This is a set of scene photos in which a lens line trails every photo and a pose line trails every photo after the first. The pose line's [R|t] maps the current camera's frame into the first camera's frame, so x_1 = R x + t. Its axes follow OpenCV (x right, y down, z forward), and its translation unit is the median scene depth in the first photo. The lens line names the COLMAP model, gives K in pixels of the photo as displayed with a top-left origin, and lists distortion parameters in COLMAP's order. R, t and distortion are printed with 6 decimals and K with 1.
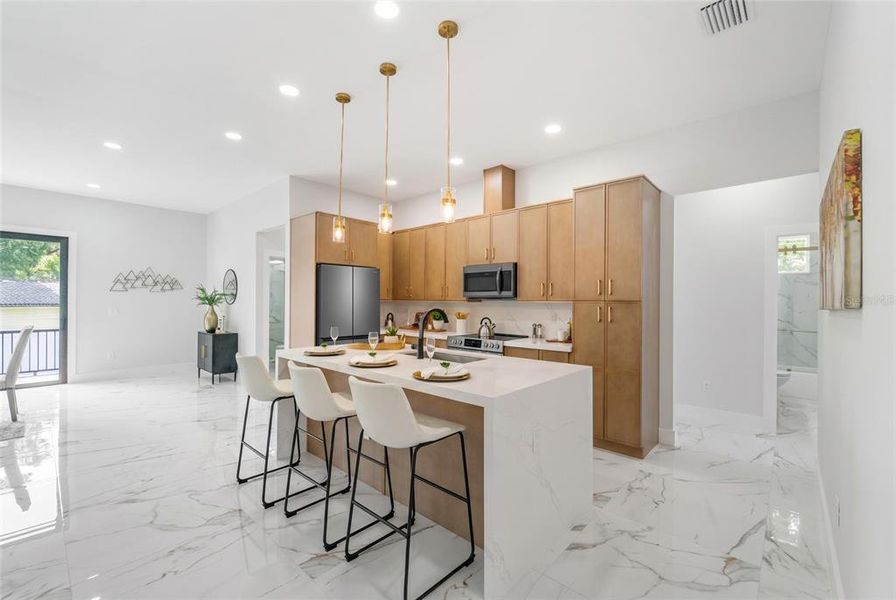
lens RADIAL K [[376.5, 0, 444.8], [0, 376.5, 300.7], [0, 0, 1]] dist [-0.001109, -0.000421]
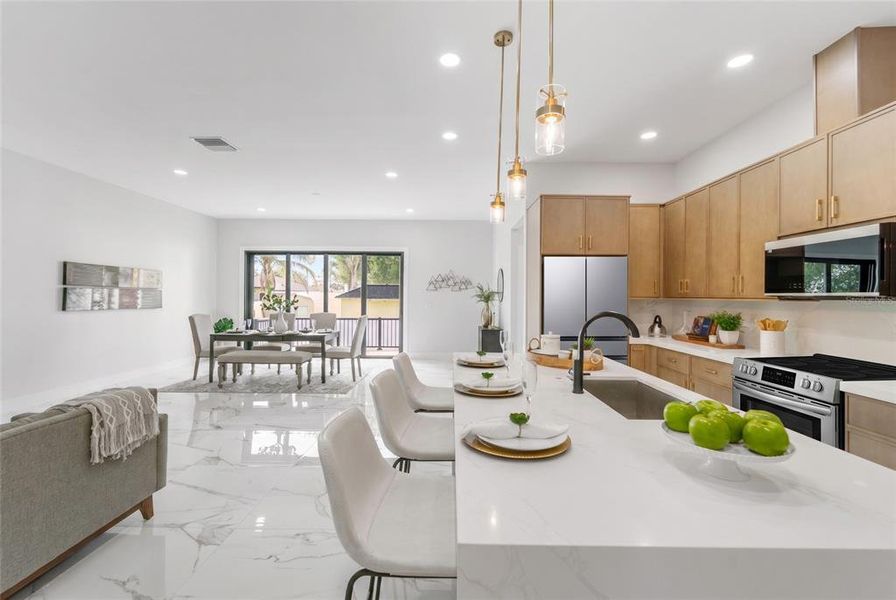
lens RADIAL K [[373.7, 0, 448.6], [0, 373.7, 295.6], [0, 0, 1]] dist [-0.000905, -0.000459]
pose [[0.672513, -0.003405, -0.740078, 0.129760], [-0.002076, 0.999977, -0.006488, -0.000445], [0.740083, 0.005900, 0.672490, 0.230800]]
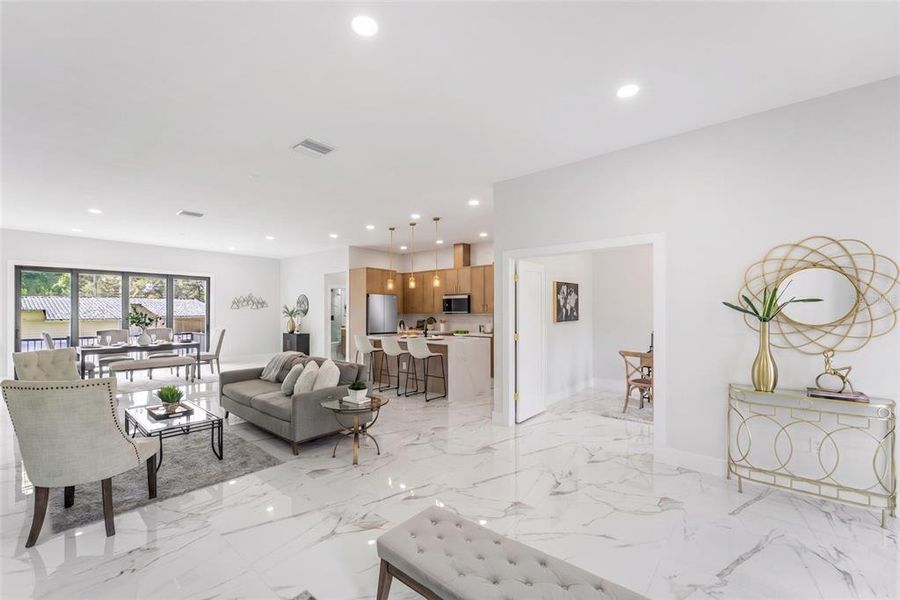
lens RADIAL K [[371.4, 0, 438.3], [0, 371.4, 311.5], [0, 0, 1]] dist [-0.000026, -0.000041]
pose [[0.999656, -0.006041, 0.025541, -0.022571], [0.006038, 0.999982, 0.000196, -0.009006], [-0.025542, -0.000042, 0.999674, -0.781521]]
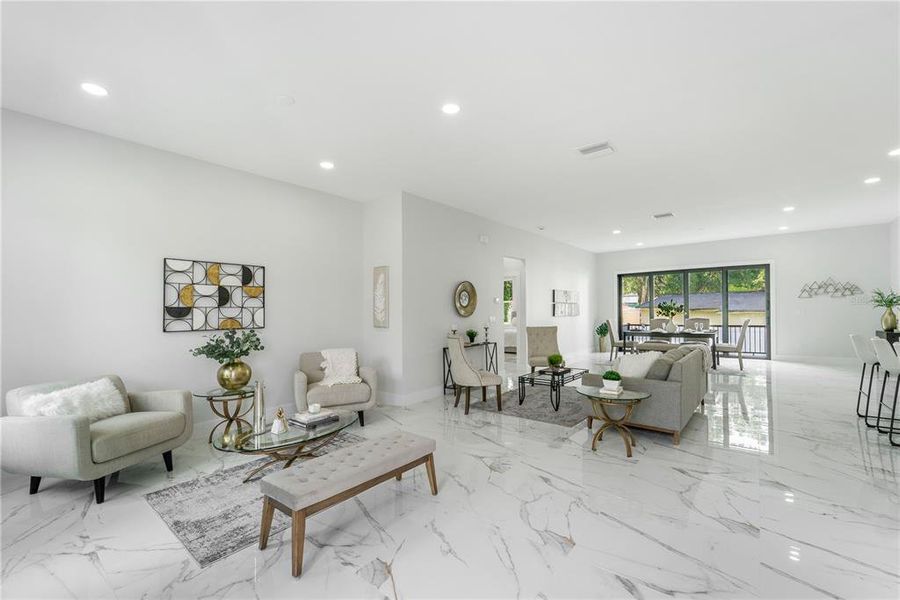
lens RADIAL K [[374.8, 0, 449.7], [0, 374.8, 310.3], [0, 0, 1]] dist [-0.000126, -0.000639]
pose [[0.054491, -0.008068, -0.998482, 0.490668], [0.016390, 0.999840, -0.007184, 0.010231], [0.998380, -0.015974, 0.054615, -0.420632]]
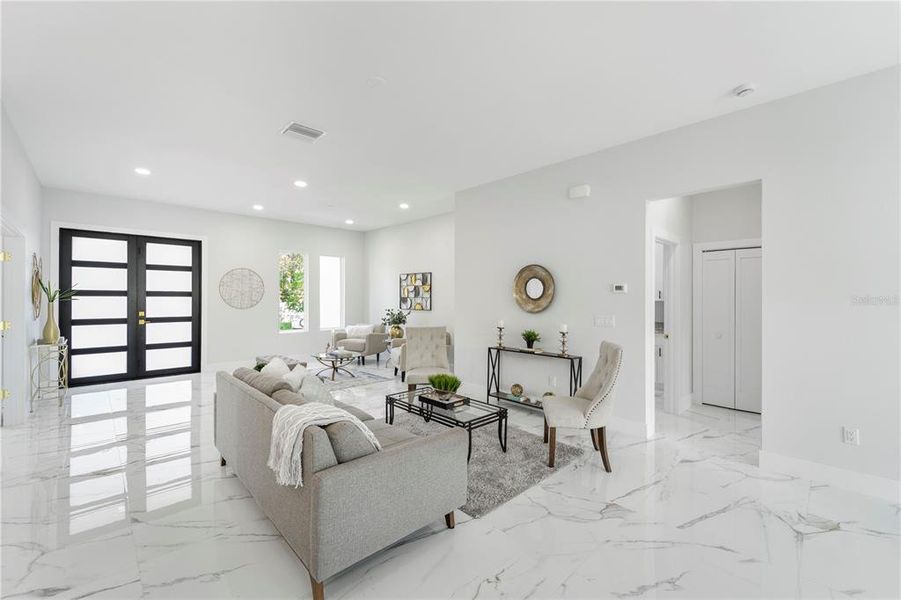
lens RADIAL K [[375.8, 0, 451.1], [0, 375.8, 295.5], [0, 0, 1]] dist [-0.000905, -0.000459]
pose [[-0.997592, -0.007995, 0.068890, -0.558268], [-0.008342, 0.999954, -0.004746, -0.012016], [-0.068849, -0.005310, -0.997613, 0.590539]]
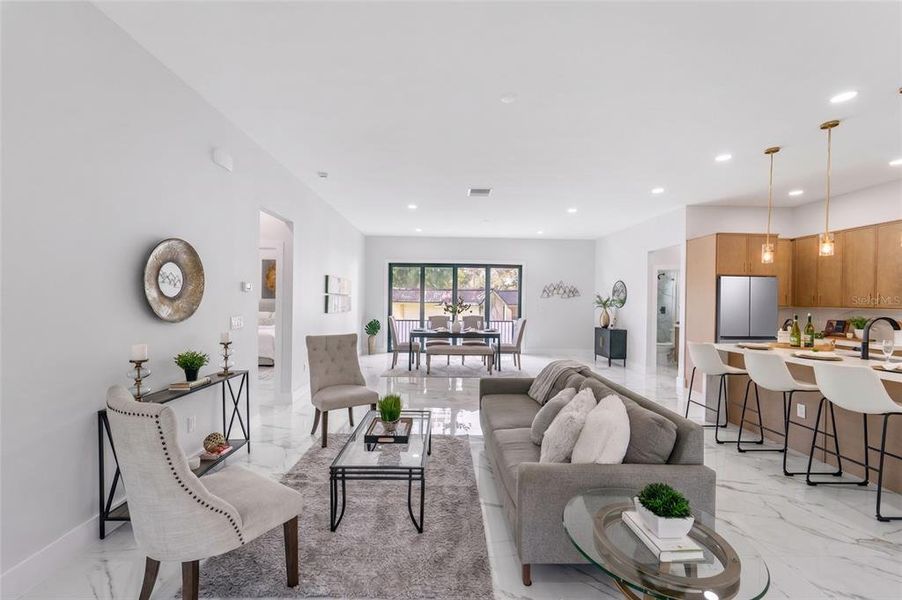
lens RADIAL K [[367.1, 0, 448.5], [0, 367.1, 300.9], [0, 0, 1]] dist [-0.000278, -0.000443]
pose [[0.692303, 0.005128, -0.721589, -0.074210], [-0.008636, 0.999962, -0.001179, -0.008165], [0.721555, 0.007047, 0.692321, -0.382830]]
